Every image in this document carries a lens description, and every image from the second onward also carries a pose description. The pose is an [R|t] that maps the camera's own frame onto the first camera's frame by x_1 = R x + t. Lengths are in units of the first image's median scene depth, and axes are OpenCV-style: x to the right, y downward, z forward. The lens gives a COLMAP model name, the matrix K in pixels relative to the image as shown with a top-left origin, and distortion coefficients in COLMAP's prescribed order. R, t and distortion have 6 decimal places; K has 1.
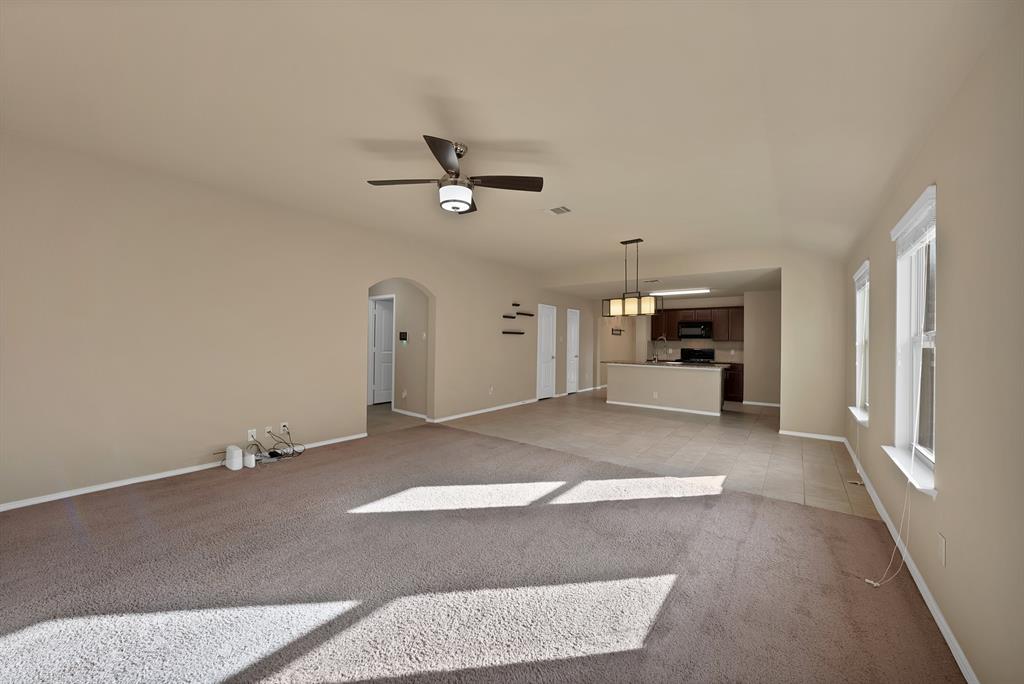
lens RADIAL K [[369.0, 0, 512.9], [0, 369.0, 338.9], [0, 0, 1]] dist [-0.029699, 0.004906]
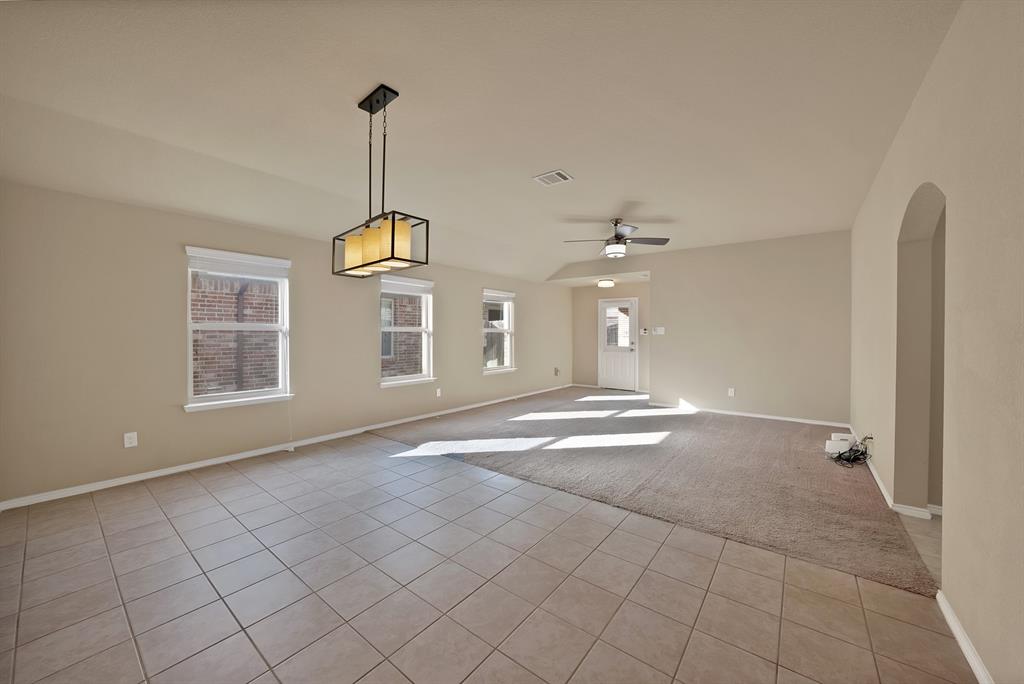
lens RADIAL K [[369.0, 0, 512.9], [0, 369.0, 338.9], [0, 0, 1]] dist [-0.029699, 0.004906]
pose [[-0.999654, -0.020268, -0.016783, 0.215565], [-0.020481, 0.999711, 0.012592, 0.014251], [0.016523, 0.012932, -0.999780, 1.761268]]
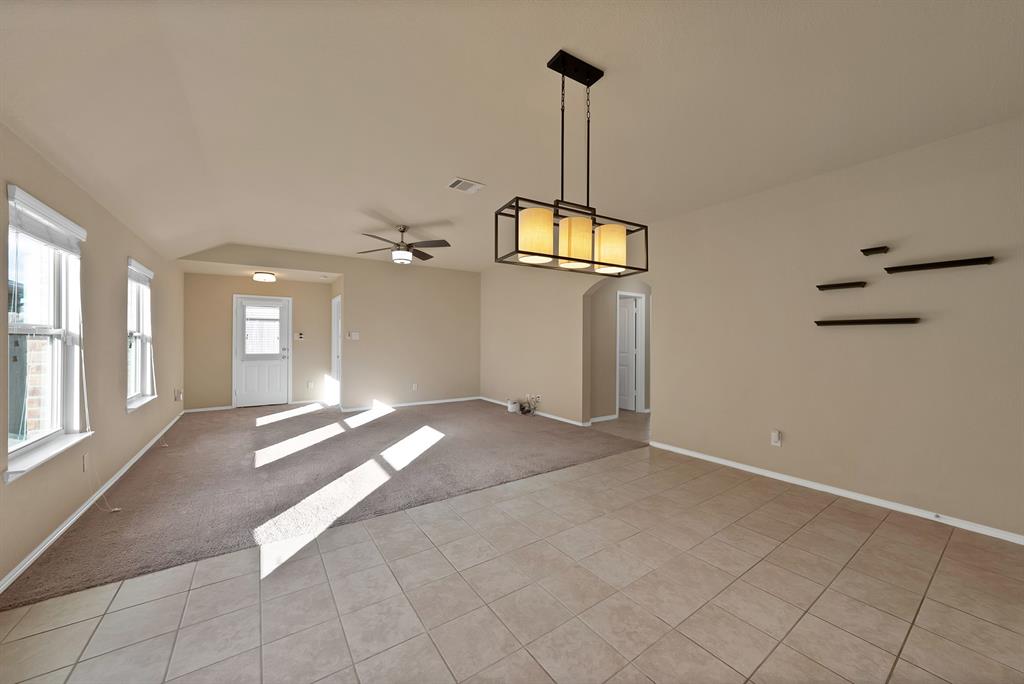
lens RADIAL K [[365.4, 0, 505.0], [0, 365.4, 336.9], [0, 0, 1]] dist [-0.016237, 0.000185]
pose [[-0.306260, -0.025812, -0.951598, 0.850723], [-0.008243, 0.999667, -0.024463, 0.023685], [0.951912, 0.000352, -0.306371, 1.290144]]
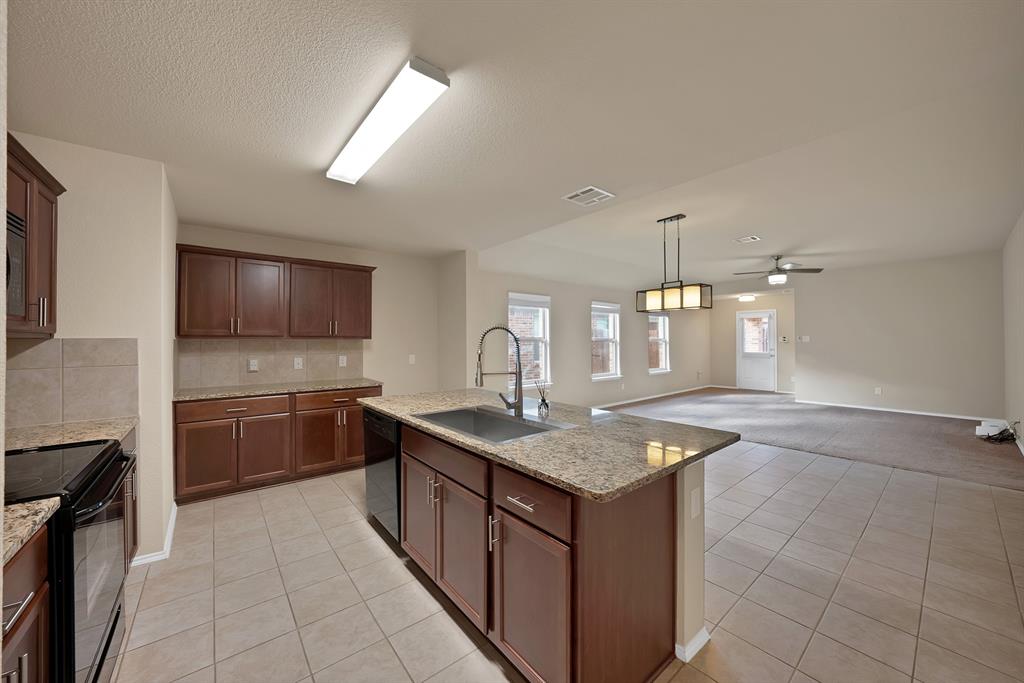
lens RADIAL K [[369.0, 0, 512.9], [0, 369.0, 338.4], [0, 0, 1]] dist [-0.029699, 0.004906]
pose [[-0.978472, -0.011634, 0.206051, 0.623955], [-0.012804, 0.999909, -0.004347, 0.011412], [-0.205981, -0.006891, -0.978532, 2.286935]]
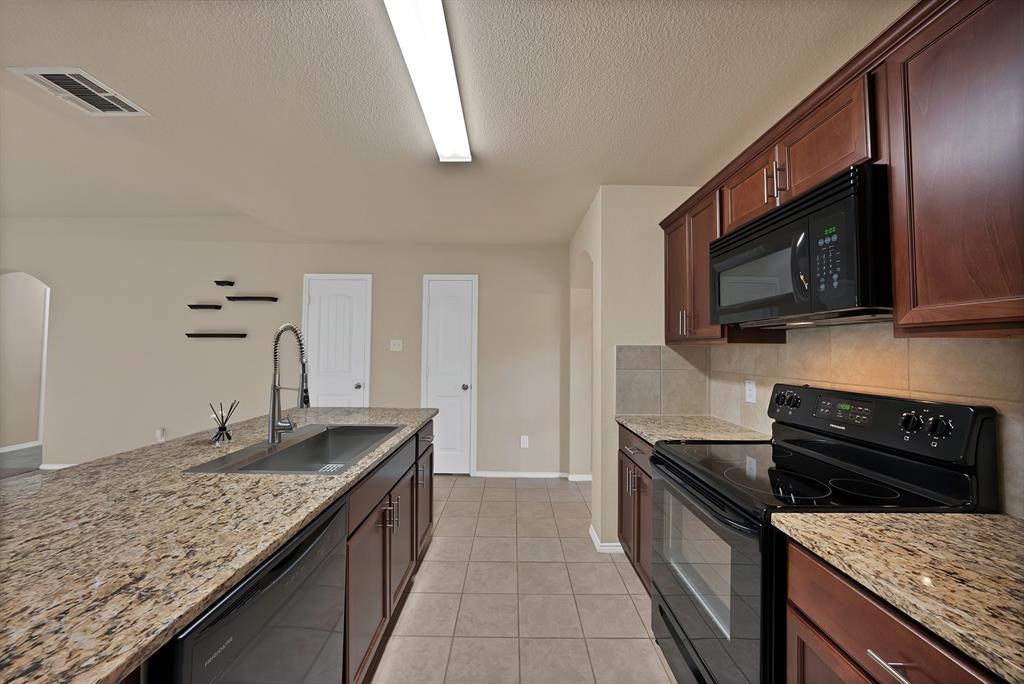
lens RADIAL K [[369.0, 0, 512.9], [0, 369.0, 338.9], [0, 0, 1]] dist [-0.029699, 0.004906]
pose [[0.619843, -0.035636, -0.783916, 1.172766], [0.004915, 0.999125, -0.041533, 0.022895], [0.784710, 0.021891, 0.619476, 1.754804]]
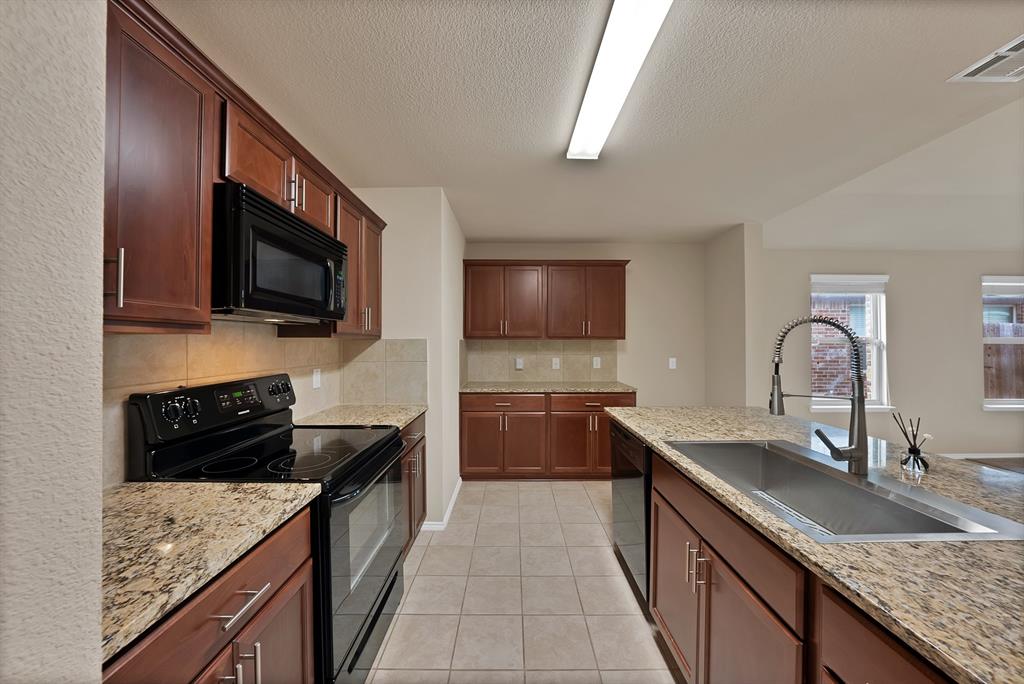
lens RADIAL K [[373.8, 0, 517.8], [0, 373.8, 342.1], [0, 0, 1]] dist [-0.017872, 0.000324]
pose [[-0.640482, -0.016010, 0.767806, 0.668194], [-0.011552, 0.999870, 0.011212, 0.012184], [-0.767886, -0.001689, -0.640584, 2.184038]]
